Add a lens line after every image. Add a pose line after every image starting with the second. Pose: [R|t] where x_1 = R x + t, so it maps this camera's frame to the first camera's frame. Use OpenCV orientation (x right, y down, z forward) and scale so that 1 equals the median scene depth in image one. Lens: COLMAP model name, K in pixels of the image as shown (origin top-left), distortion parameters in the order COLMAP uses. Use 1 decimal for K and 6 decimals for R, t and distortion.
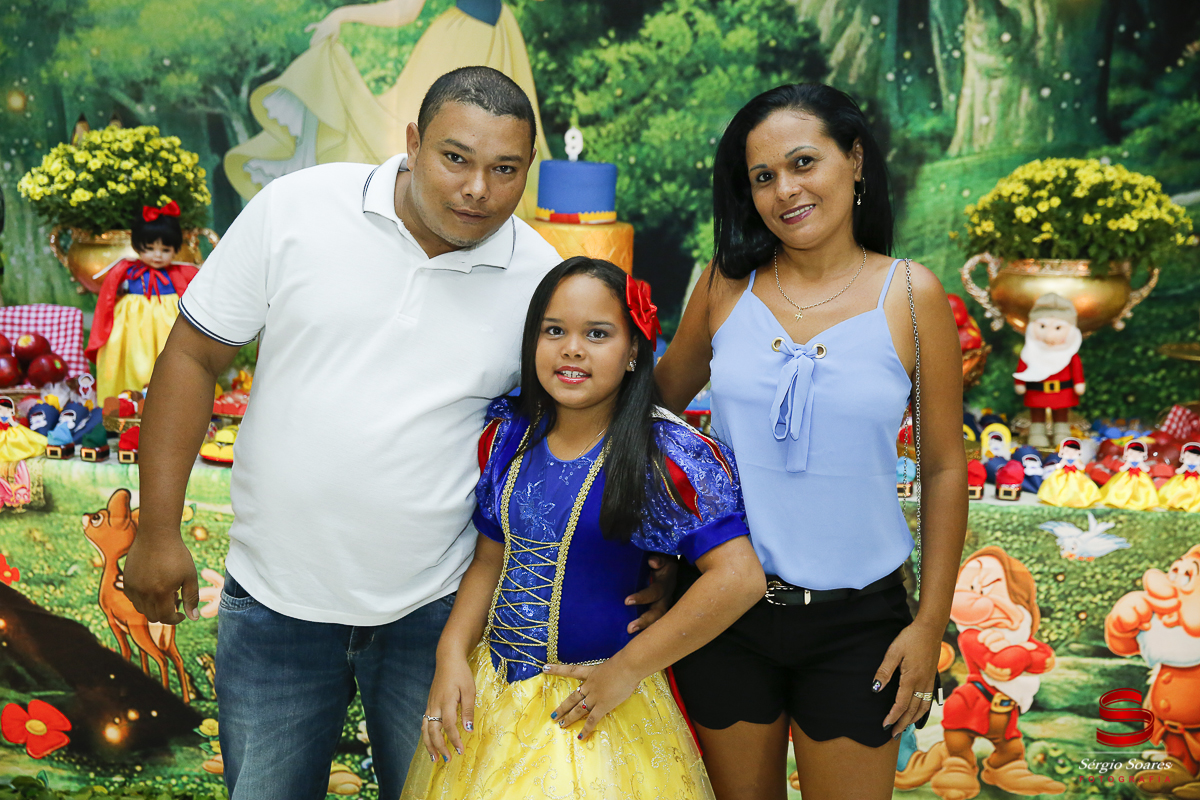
lens RADIAL K [[1515.7, 0, 599.0], [0, 1515.7, 402.2], [0, 0, 1]] dist [0.069192, 0.055985]
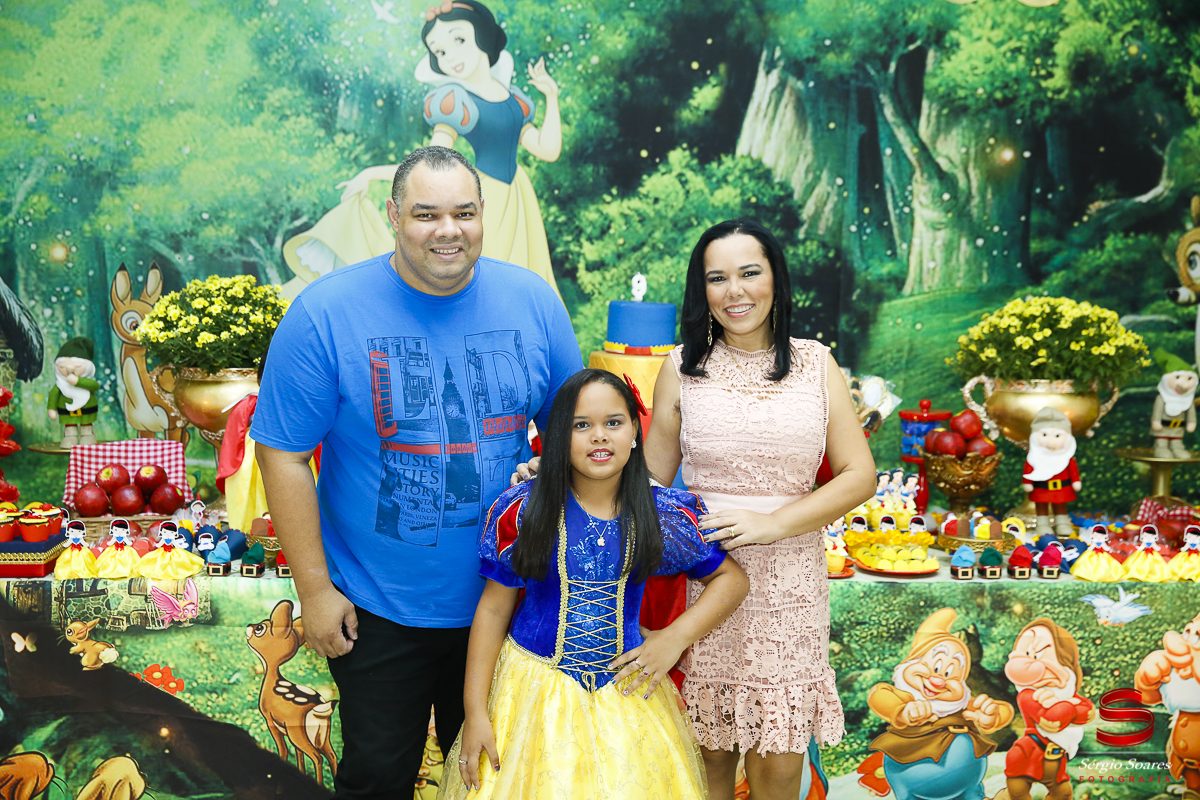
lens RADIAL K [[1473.1, 0, 601.0], [0, 1473.1, 403.6], [0, 0, 1]] dist [0.048332, 0.116942]
pose [[0.986326, -0.019935, 0.163598, -0.189080], [0.034063, 0.995882, -0.084013, 0.009265], [-0.161249, 0.088437, 0.982943, -0.072174]]
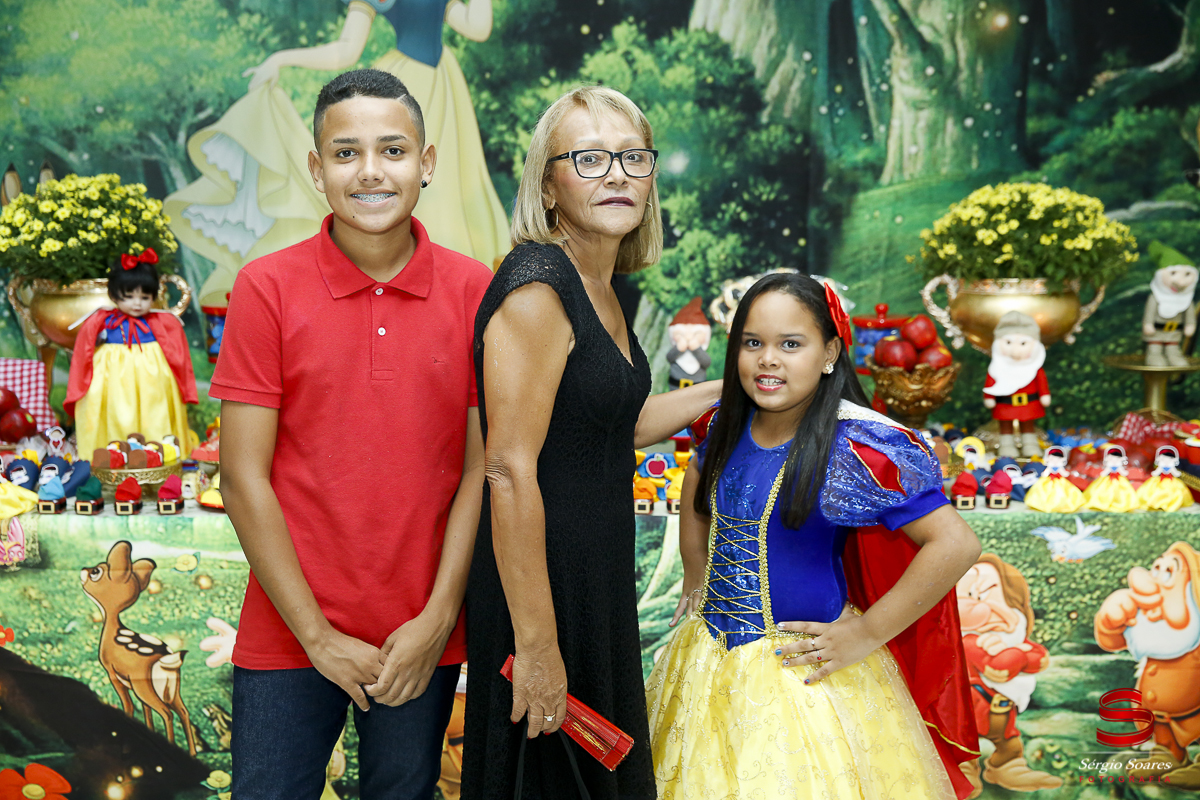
lens RADIAL K [[1511.7, 0, 600.4], [0, 1511.7, 402.6], [0, 0, 1]] dist [0.063607, 0.074068]
pose [[0.993521, -0.040428, 0.106212, -0.078121], [0.042972, 0.998839, -0.021776, 0.001753], [-0.105209, 0.026199, 0.994105, -0.007049]]
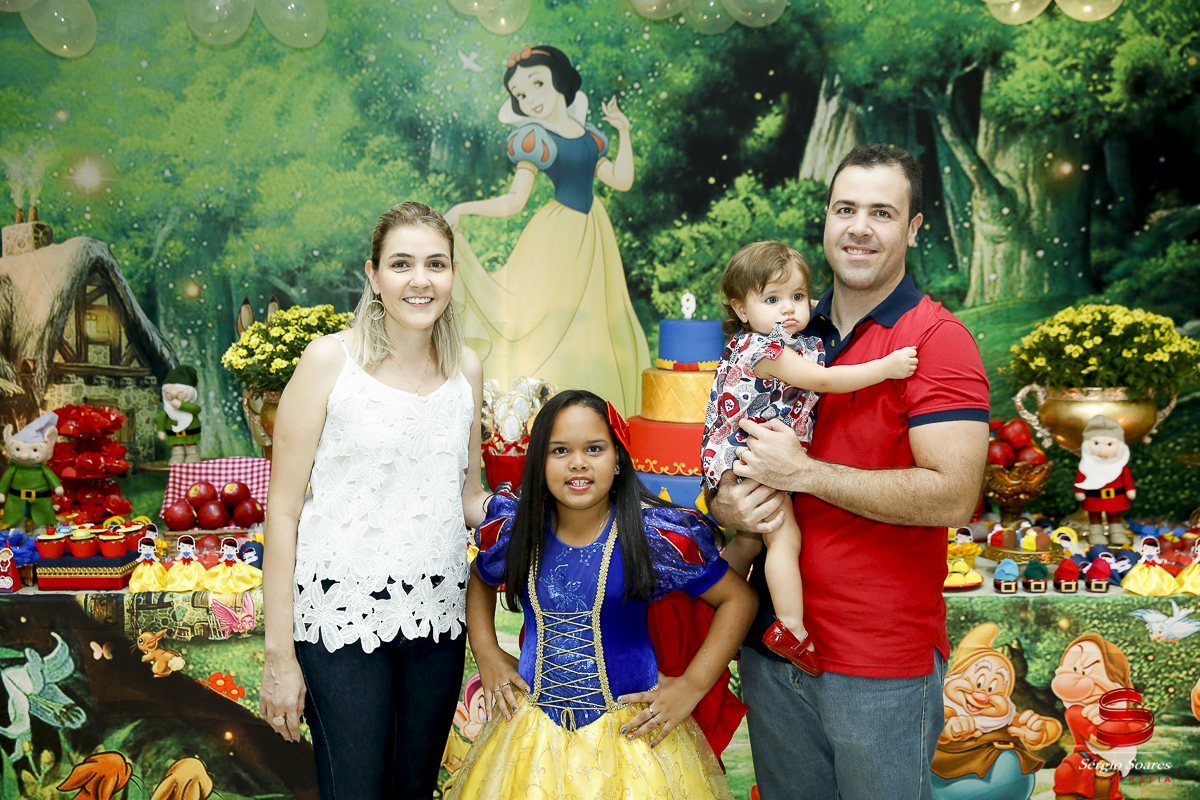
lens RADIAL K [[1222.9, 0, 600.4], [0, 1222.9, 402.5], [0, 0, 1]] dist [-0.015881, 0.124987]
pose [[0.998738, -0.036425, 0.034577, -0.100046], [0.039467, 0.994993, -0.091820, -0.006718], [-0.031060, 0.093069, 0.995175, 0.041989]]
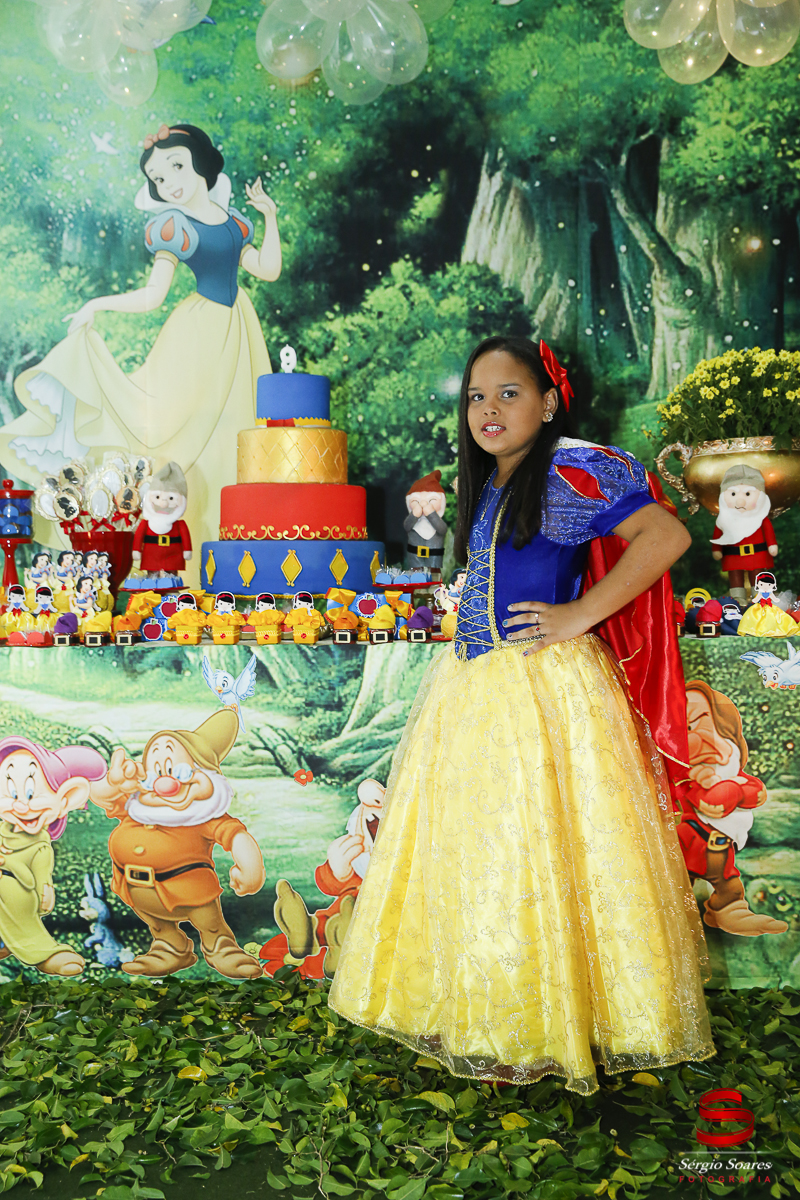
lens RADIAL K [[1294.3, 0, 396.3], [0, 1294.3, 602.8], [0, 0, 1]] dist [0.003890, 0.135267]
pose [[0.999092, -0.042547, 0.002379, 0.041123], [0.042451, 0.988840, -0.142806, 0.110062], [0.003723, 0.142777, 0.989748, 0.096992]]
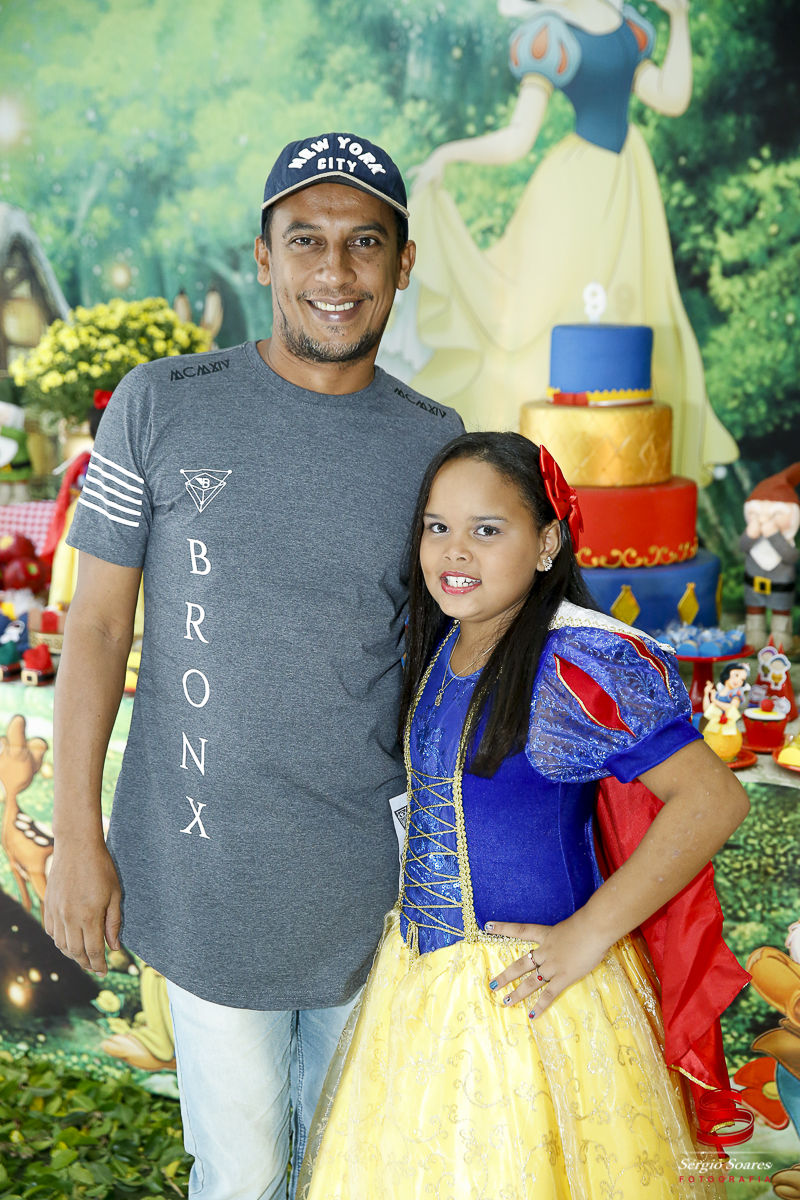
lens RADIAL K [[1787.6, 0, 400.2], [0, 1787.6, 601.3], [0, 0, 1]] dist [0.137627, -0.020616]
pose [[0.913491, 0.036572, -0.405211, 0.219900], [-0.039518, 0.999218, 0.001094, -0.012922], [0.404934, 0.015014, 0.914222, 0.107262]]
